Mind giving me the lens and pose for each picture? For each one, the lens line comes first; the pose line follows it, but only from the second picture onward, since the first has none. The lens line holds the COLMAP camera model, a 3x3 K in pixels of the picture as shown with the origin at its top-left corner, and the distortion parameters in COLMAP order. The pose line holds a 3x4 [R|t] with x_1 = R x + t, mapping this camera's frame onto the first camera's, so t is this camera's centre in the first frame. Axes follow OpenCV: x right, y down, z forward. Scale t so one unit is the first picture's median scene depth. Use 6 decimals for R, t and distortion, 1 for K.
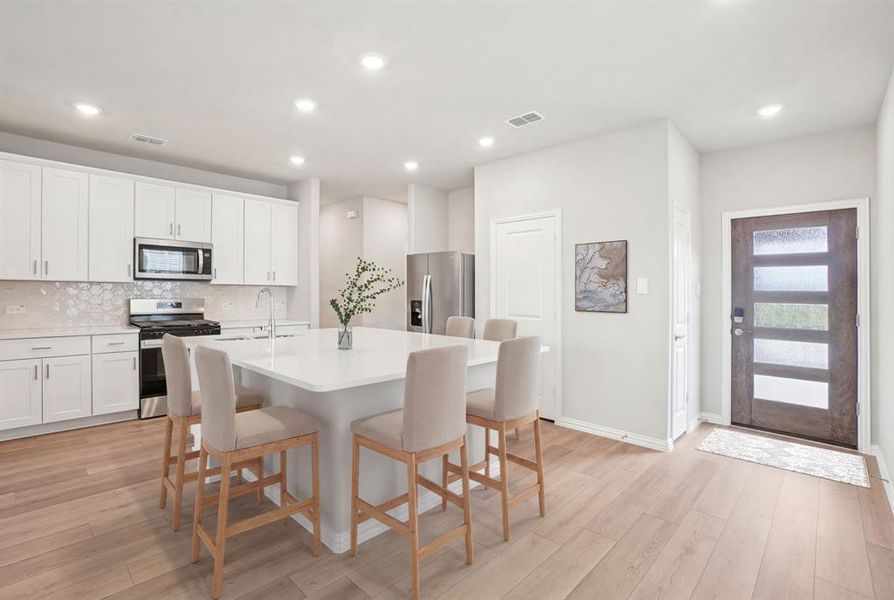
lens RADIAL K [[407.2, 0, 446.5], [0, 407.2, 291.5], [0, 0, 1]] dist [-0.016561, 0.000888]
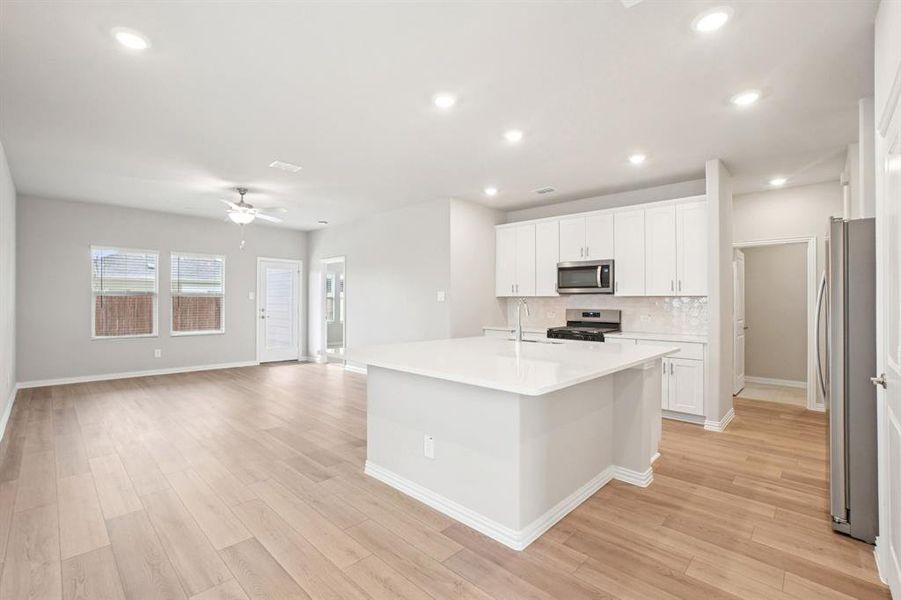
lens RADIAL K [[428.3, 0, 449.6], [0, 428.3, 306.1], [0, 0, 1]] dist [-0.033759, 0.012371]
pose [[-0.024087, 0.000061, -0.999710, 0.638287], [-0.003420, 0.999994, 0.000144, 0.010150], [0.999704, 0.003422, -0.024087, 0.646412]]
